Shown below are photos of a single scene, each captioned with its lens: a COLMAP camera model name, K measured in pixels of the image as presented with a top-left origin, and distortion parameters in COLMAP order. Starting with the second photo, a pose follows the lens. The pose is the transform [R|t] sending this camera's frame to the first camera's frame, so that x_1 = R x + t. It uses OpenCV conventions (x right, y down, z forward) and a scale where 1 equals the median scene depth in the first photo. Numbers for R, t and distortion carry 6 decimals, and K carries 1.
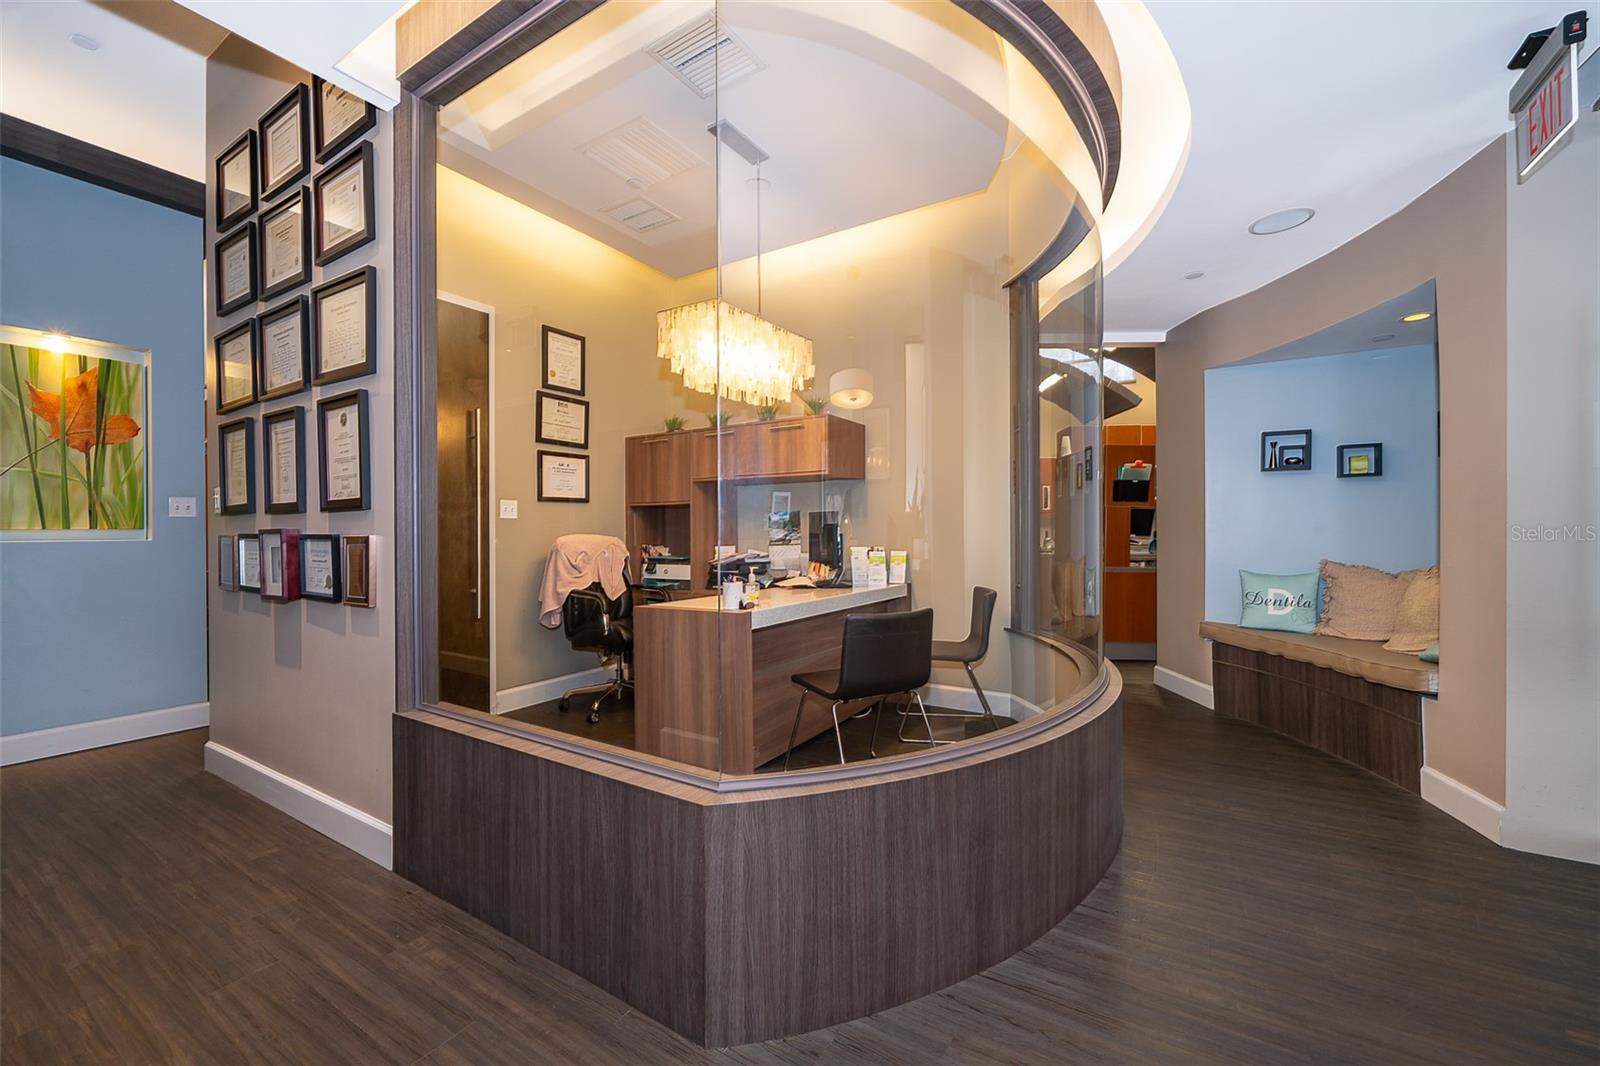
lens RADIAL K [[632.0, 0, 796.9], [0, 632.0, 534.1], [0, 0, 1]] dist [-0.003581, -0.000473]
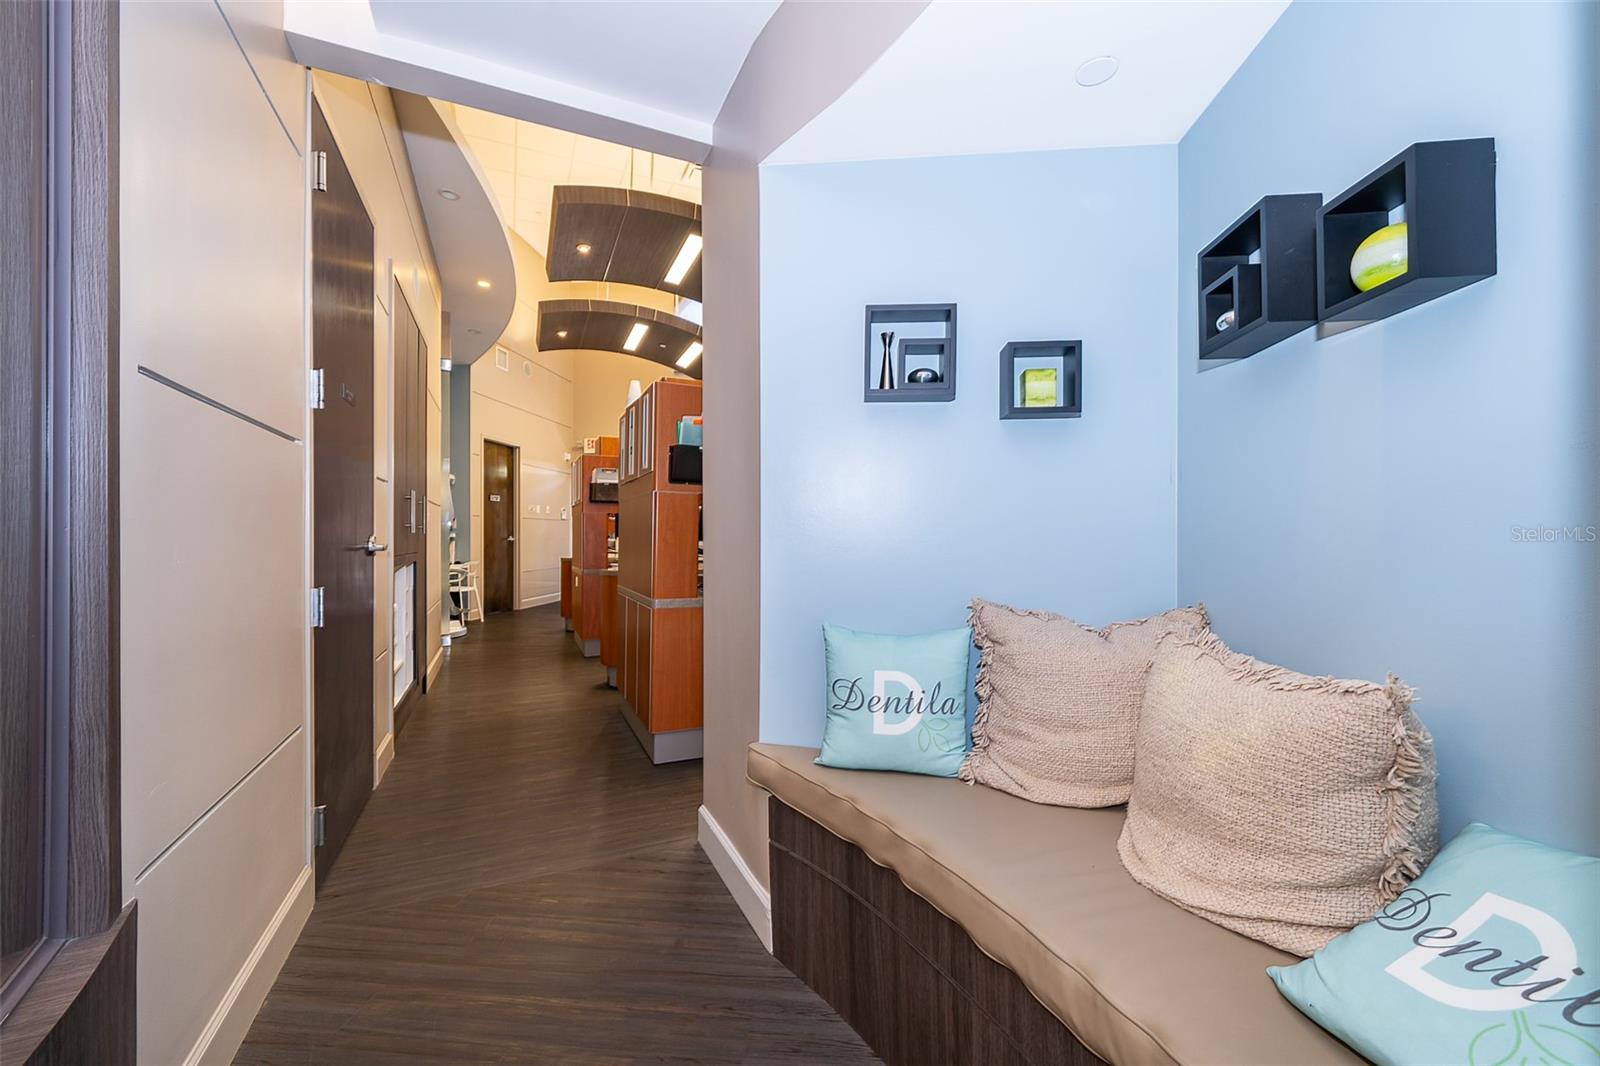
lens RADIAL K [[632.0, 0, 801.4], [0, 632.0, 535.2], [0, 0, 1]] dist [-0.003581, -0.000473]
pose [[0.893430, 0.006623, 0.449153, 0.514766], [-0.002294, 0.999946, -0.010181, 0.000421], [-0.449196, 0.008066, 0.893397, 0.645858]]
